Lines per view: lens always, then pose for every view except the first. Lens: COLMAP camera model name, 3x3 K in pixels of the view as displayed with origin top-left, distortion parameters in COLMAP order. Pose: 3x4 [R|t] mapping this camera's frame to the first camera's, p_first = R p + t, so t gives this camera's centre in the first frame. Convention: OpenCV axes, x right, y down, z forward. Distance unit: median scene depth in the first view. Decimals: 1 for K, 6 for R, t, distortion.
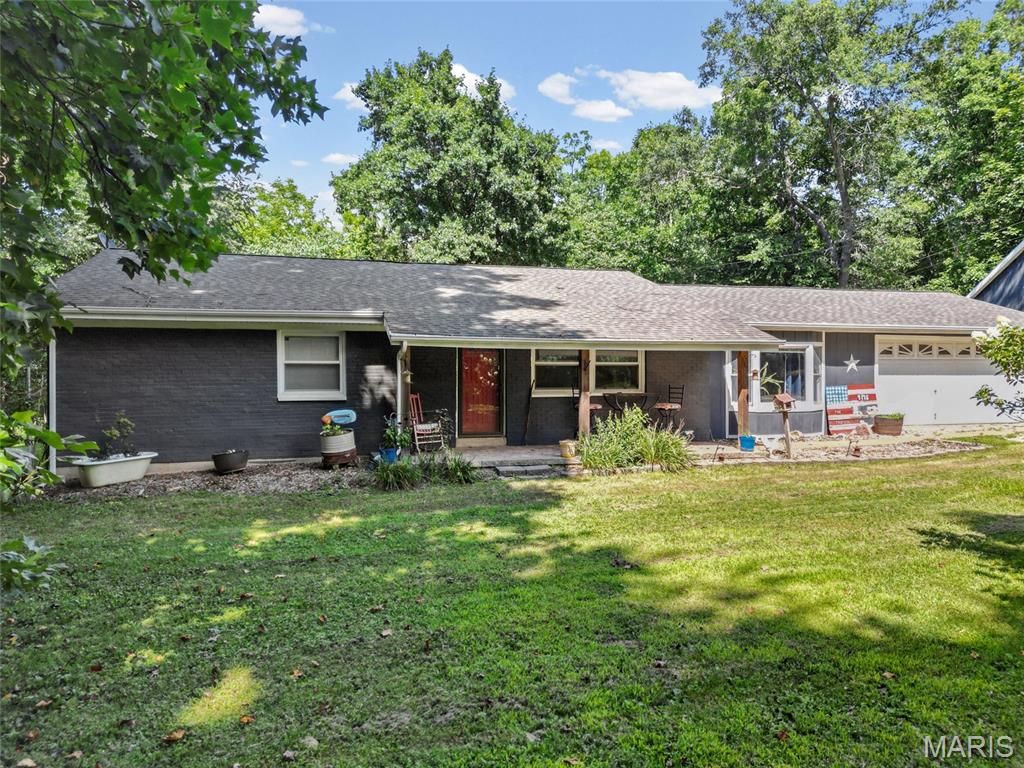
lens RADIAL K [[711.8, 0, 512.0], [0, 711.8, 384.0], [0, 0, 1]] dist [0.039215, -0.007999]
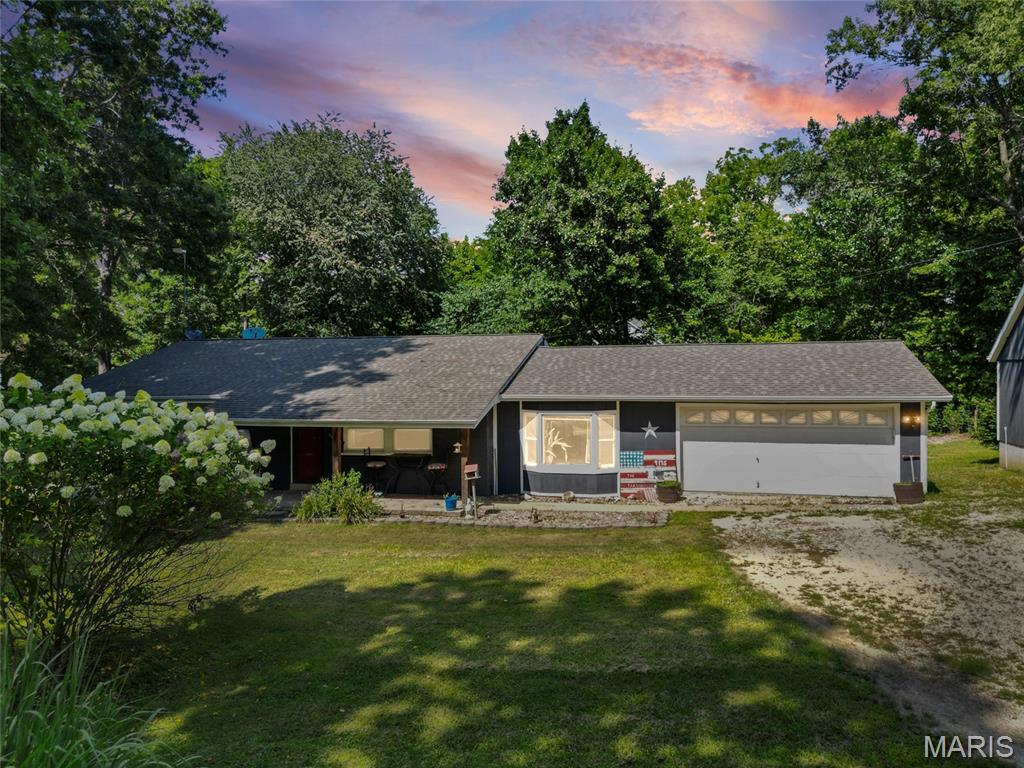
lens RADIAL K [[725.8, 0, 535.7], [0, 725.8, 382.2], [0, 0, 1]] dist [0.055441, -0.005701]
pose [[0.879888, 0.001328, -0.475179, 0.835559], [-0.000635, 0.999998, 0.001619, -0.100909], [0.475180, -0.001123, 0.879888, -0.019564]]
